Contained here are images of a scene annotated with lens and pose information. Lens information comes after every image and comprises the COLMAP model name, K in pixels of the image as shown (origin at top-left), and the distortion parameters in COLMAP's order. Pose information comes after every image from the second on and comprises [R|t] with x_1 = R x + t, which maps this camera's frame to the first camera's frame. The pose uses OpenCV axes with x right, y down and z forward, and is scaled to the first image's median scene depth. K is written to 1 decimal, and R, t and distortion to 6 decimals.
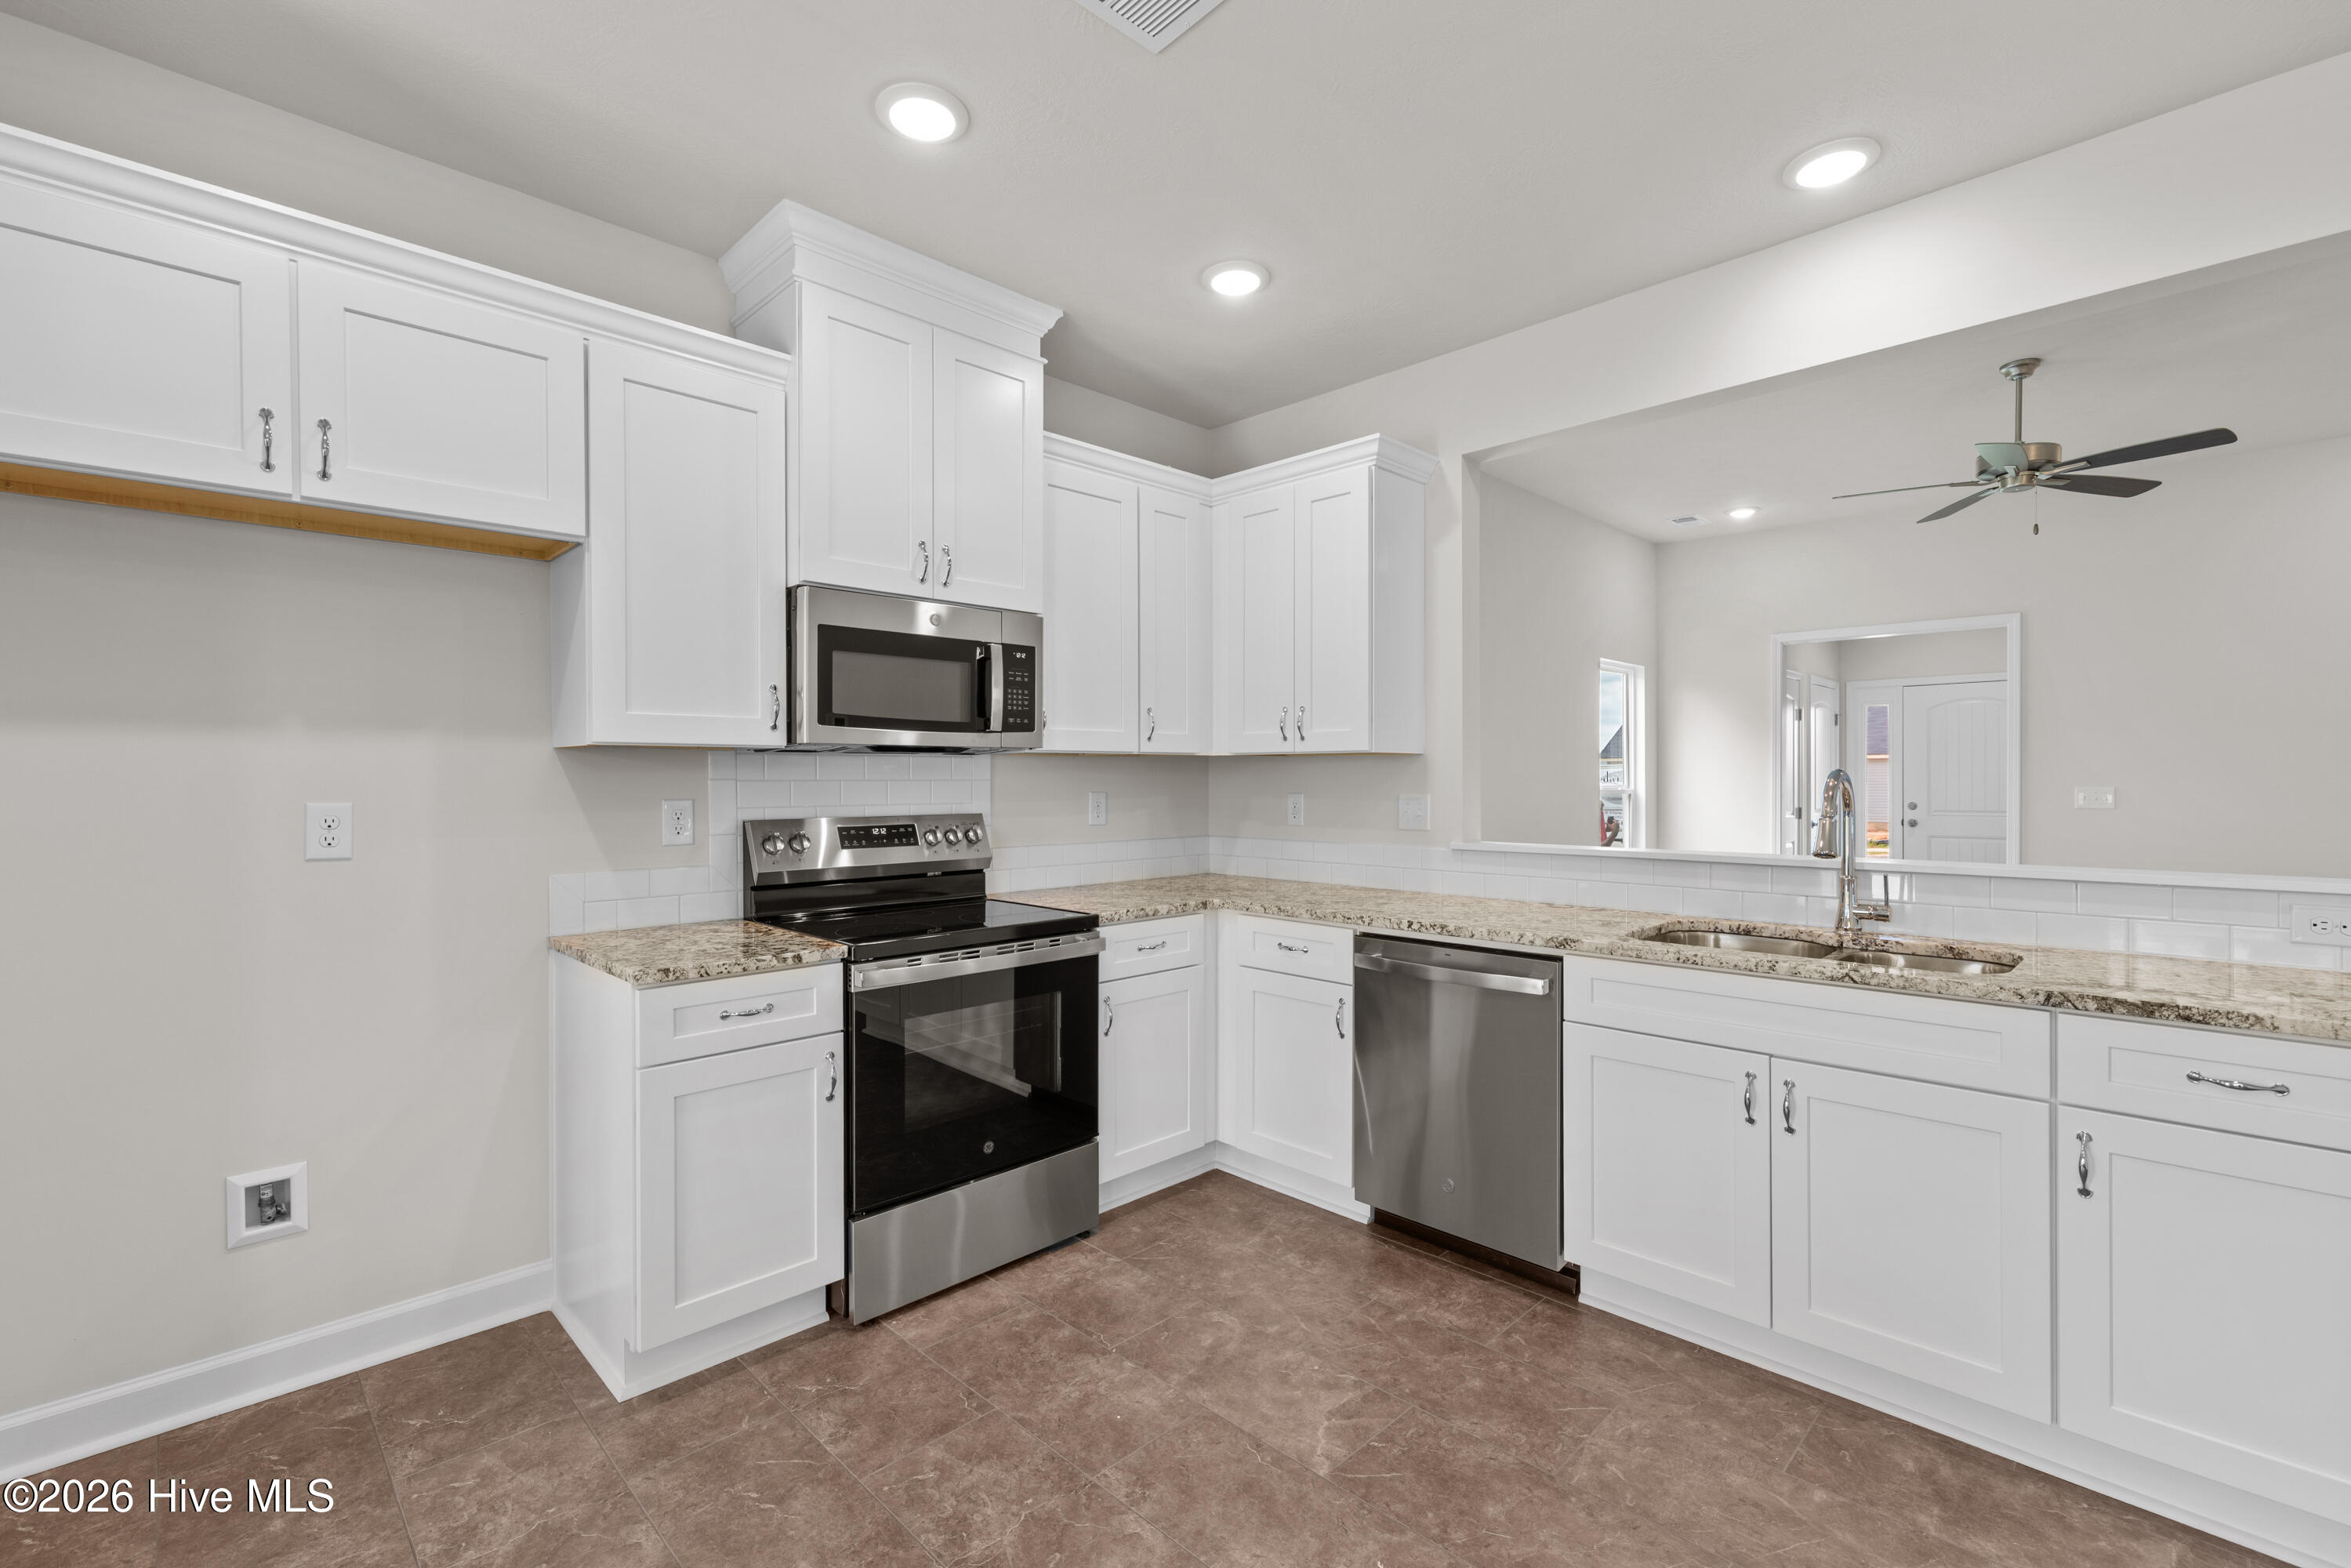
lens RADIAL K [[1018.8, 0, 1179.2], [0, 1018.8, 786.8], [0, 0, 1]] dist [-0.000809, 0.000303]
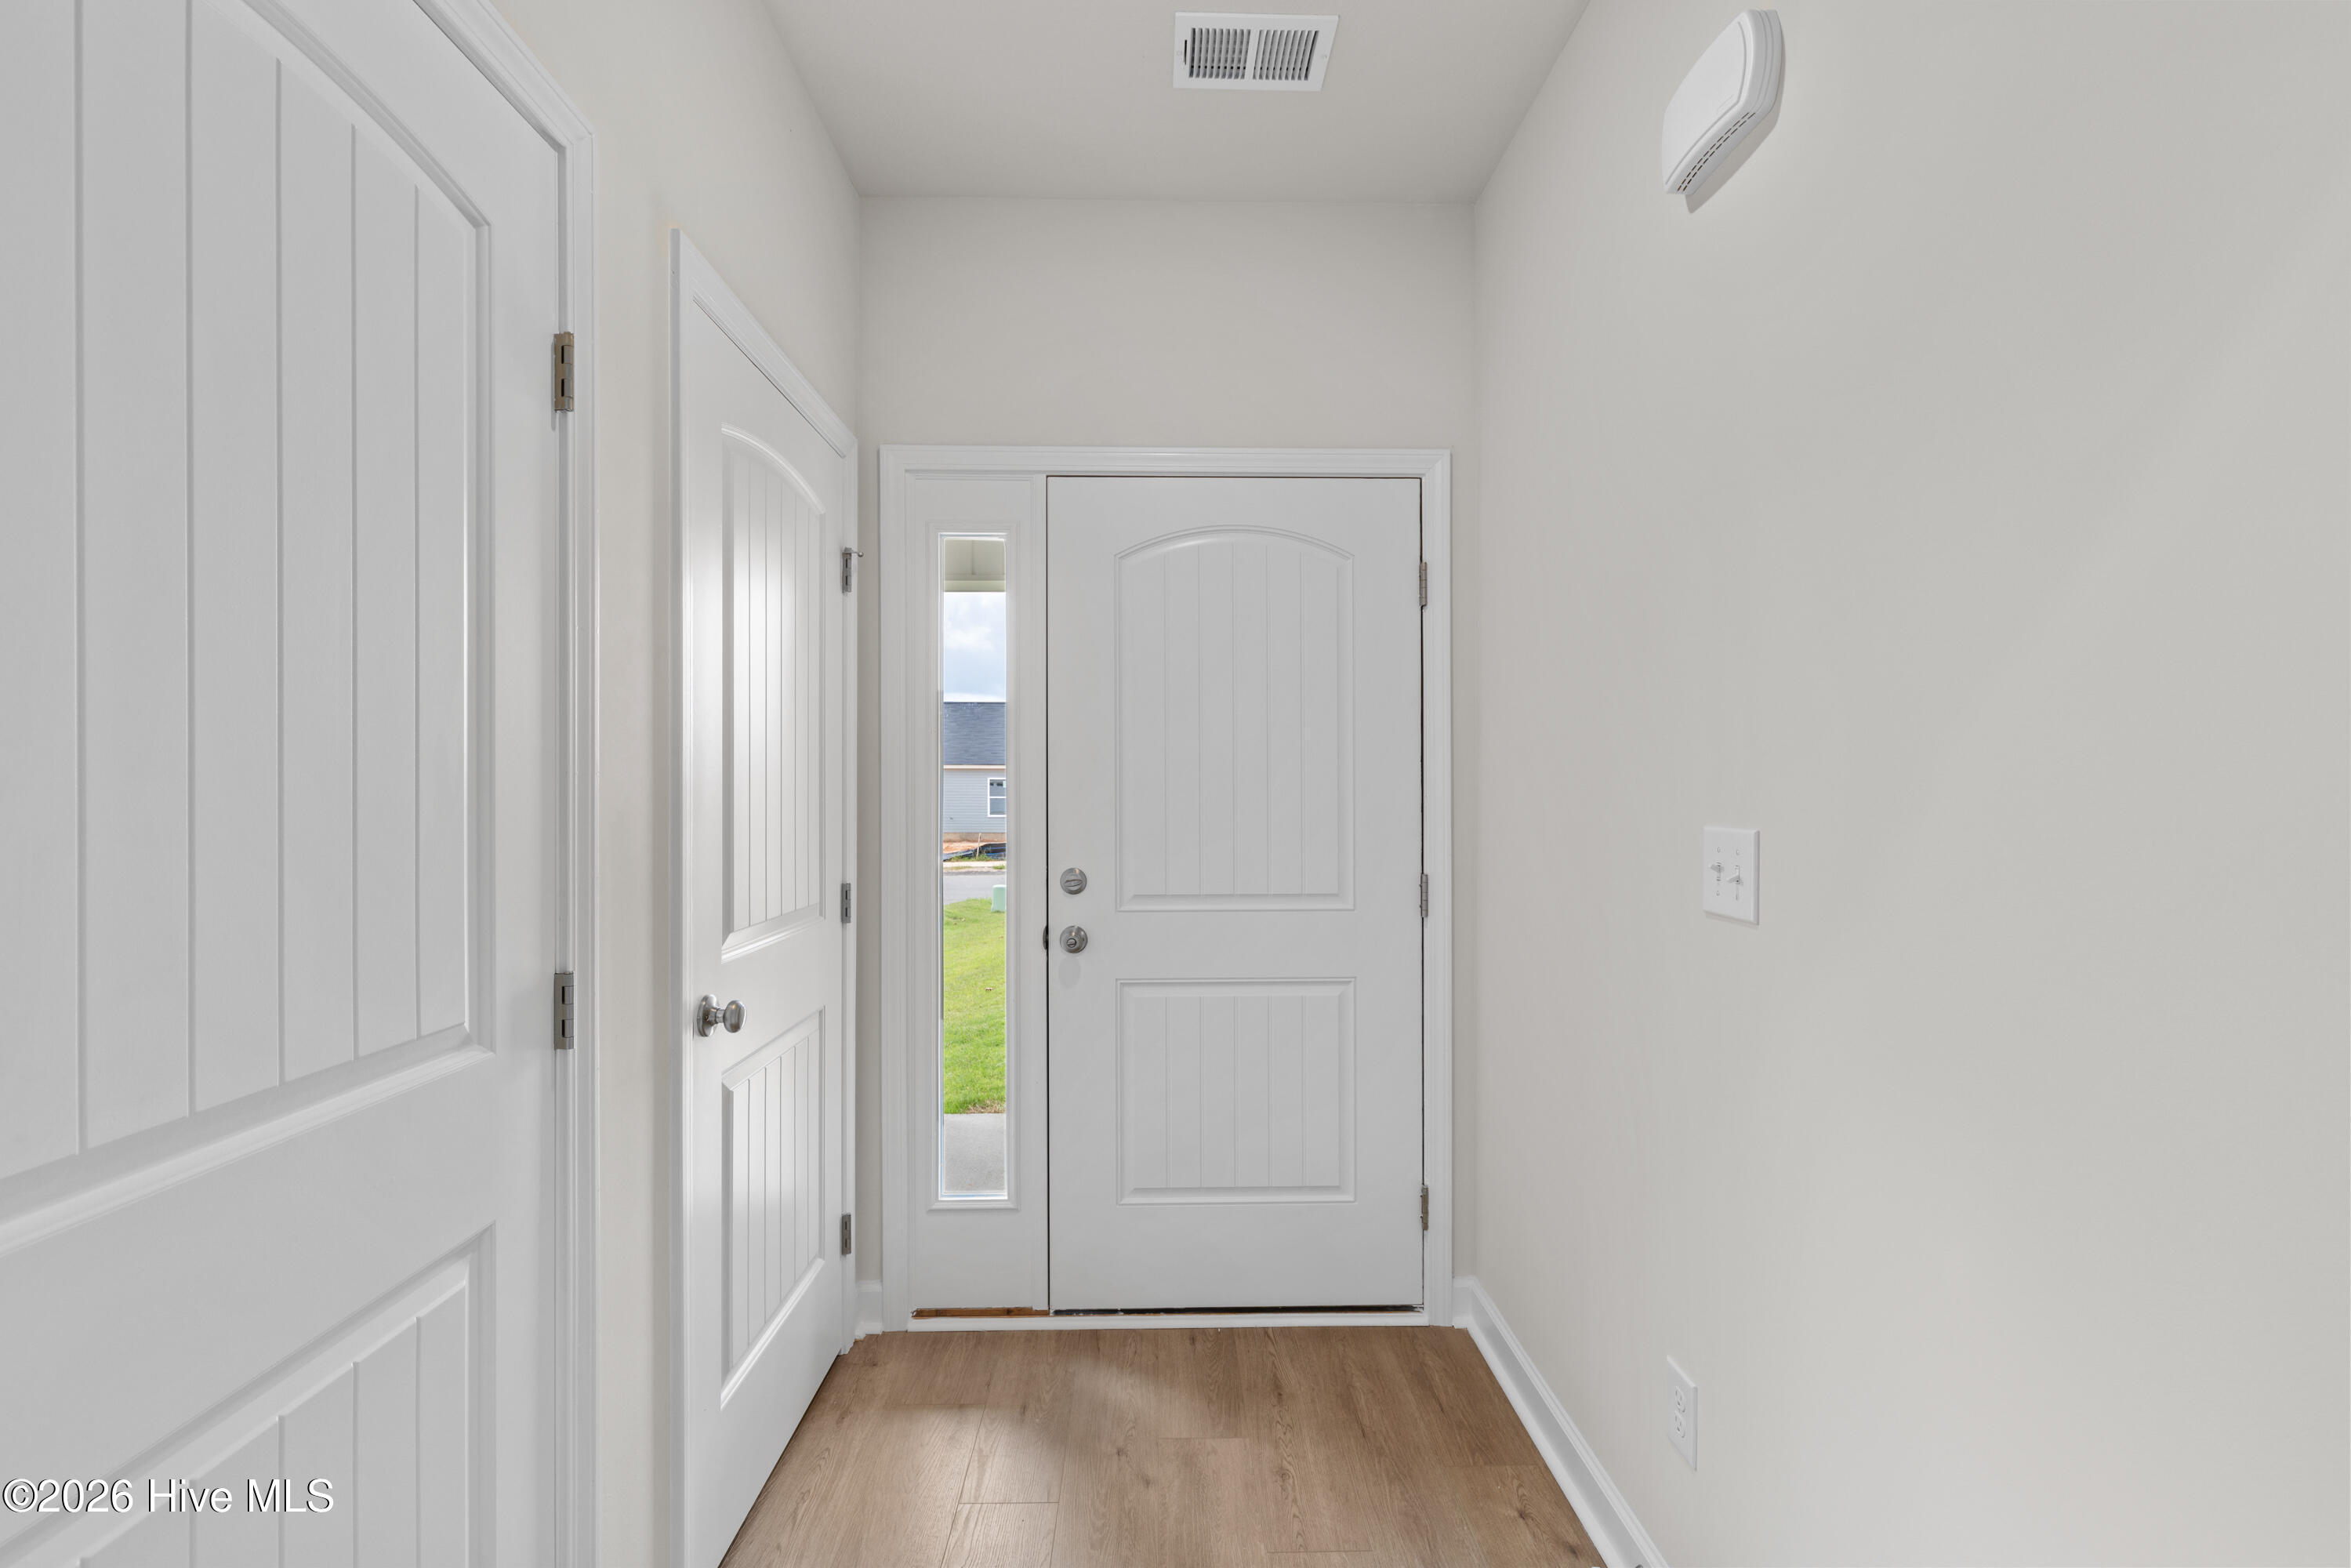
lens RADIAL K [[1008.6, 0, 1175.4], [0, 1008.6, 788.9], [0, 0, 1]] dist [-0.002000, 0.000426]
pose [[0.691686, 0.002222, 0.722195, 1.697798], [0.004909, 0.999958, -0.007778, -0.018794], [-0.722181, 0.008926, 0.691646, 2.492000]]
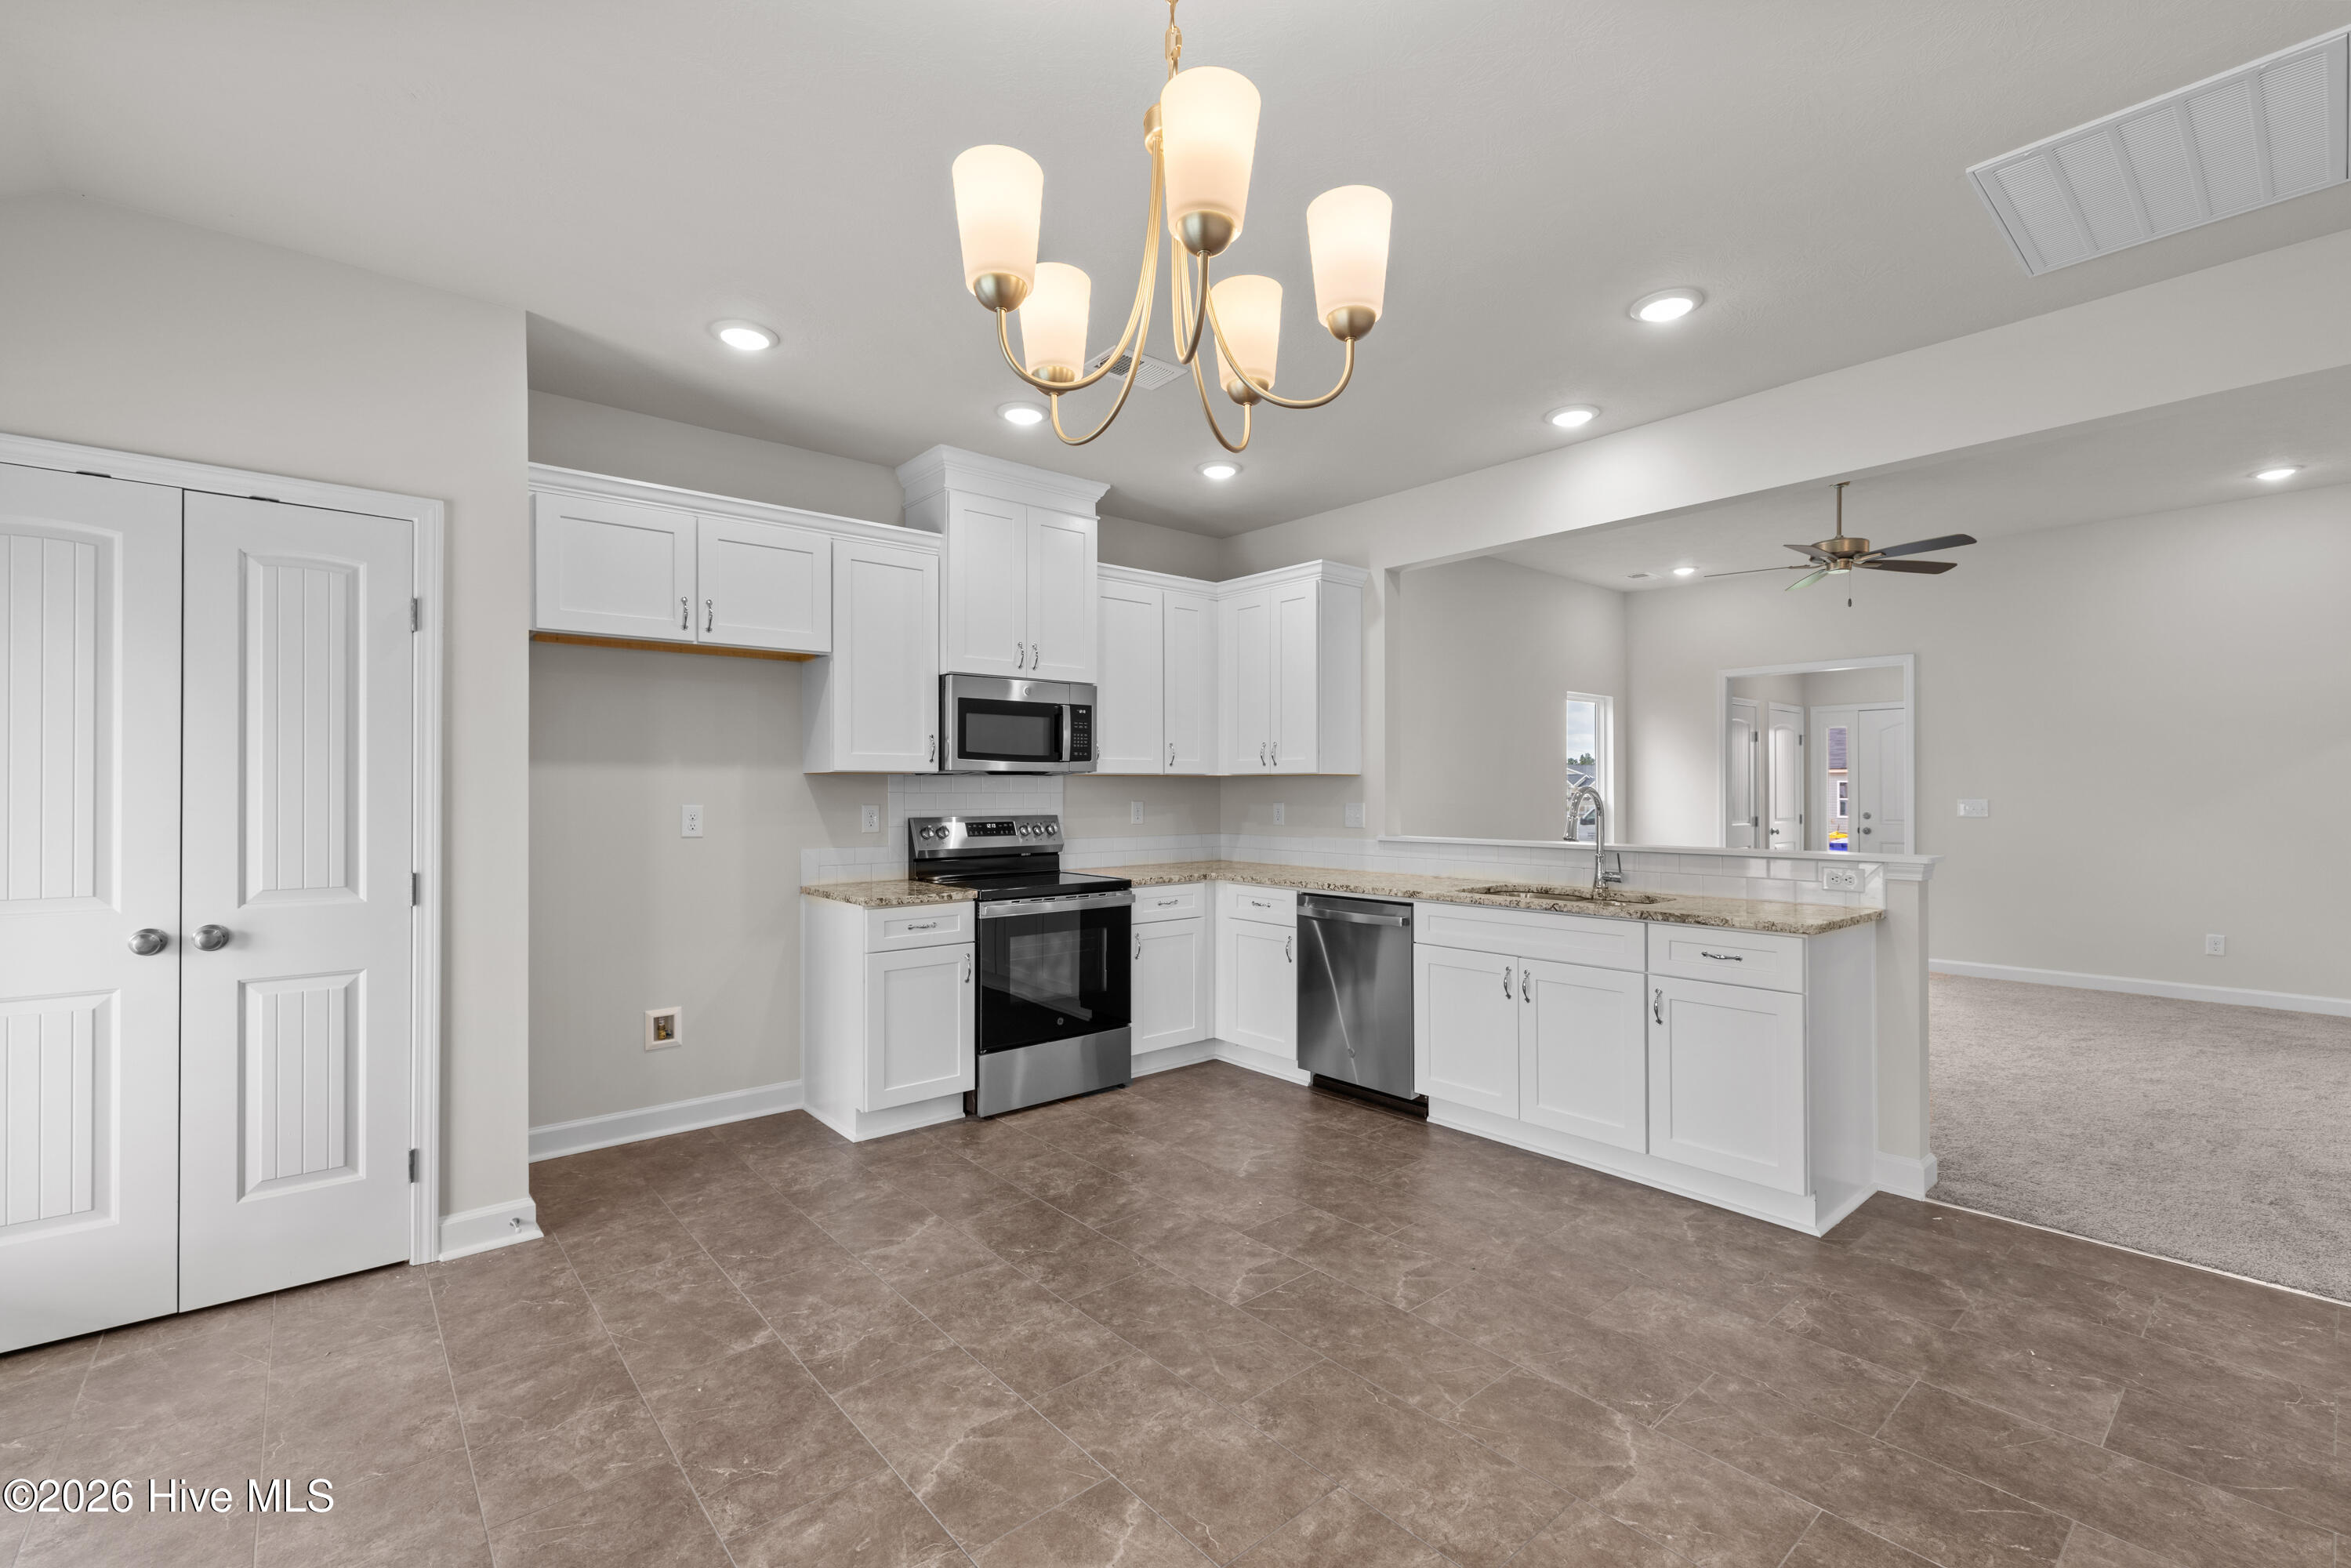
lens RADIAL K [[1008.6, 0, 1175.4], [0, 1008.6, 788.9], [0, 0, 1]] dist [-0.002000, 0.000426]
pose [[0.997042, 0.000663, -0.076851, 0.117490], [-0.001414, 0.999952, -0.009715, 0.002692], [0.076841, 0.009795, 0.996995, -0.583611]]
